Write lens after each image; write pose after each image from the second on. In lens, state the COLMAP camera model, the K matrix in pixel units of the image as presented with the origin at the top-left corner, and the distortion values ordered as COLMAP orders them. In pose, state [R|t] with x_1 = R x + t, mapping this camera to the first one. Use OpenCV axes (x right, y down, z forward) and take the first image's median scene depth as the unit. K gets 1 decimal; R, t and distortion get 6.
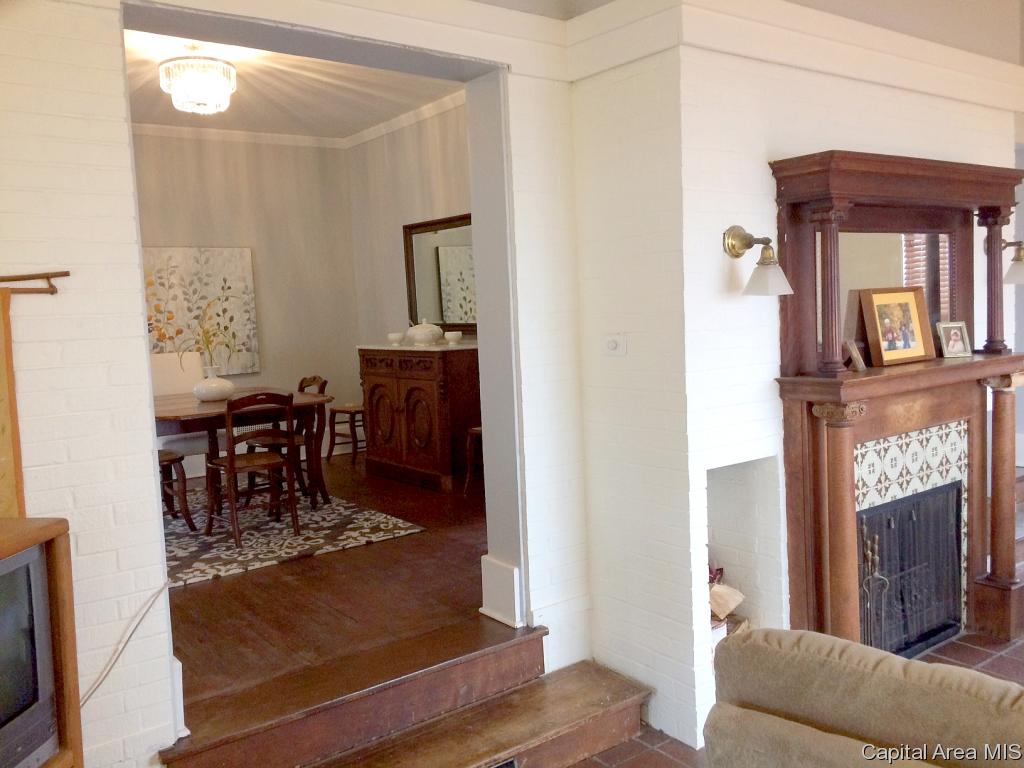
lens RADIAL K [[873.0, 0, 508.6], [0, 873.0, 381.5], [0, 0, 1]] dist [0.073347, -0.094467]
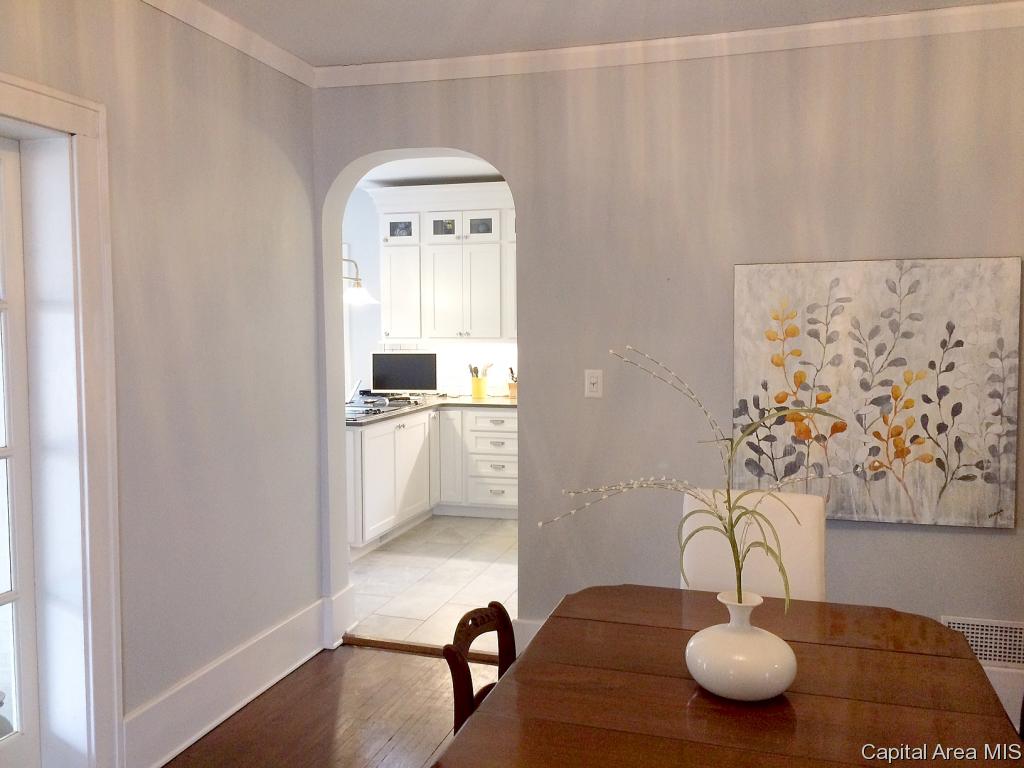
lens RADIAL K [[873.0, 0, 511.6], [0, 873.0, 381.3], [0, 0, 1]] dist [0.073347, -0.094467]
pose [[0.596946, 0.092470, -0.796935, -0.016763], [-0.094913, 0.994499, 0.044299, -0.017313], [0.796647, 0.049196, 0.602439, 0.107398]]
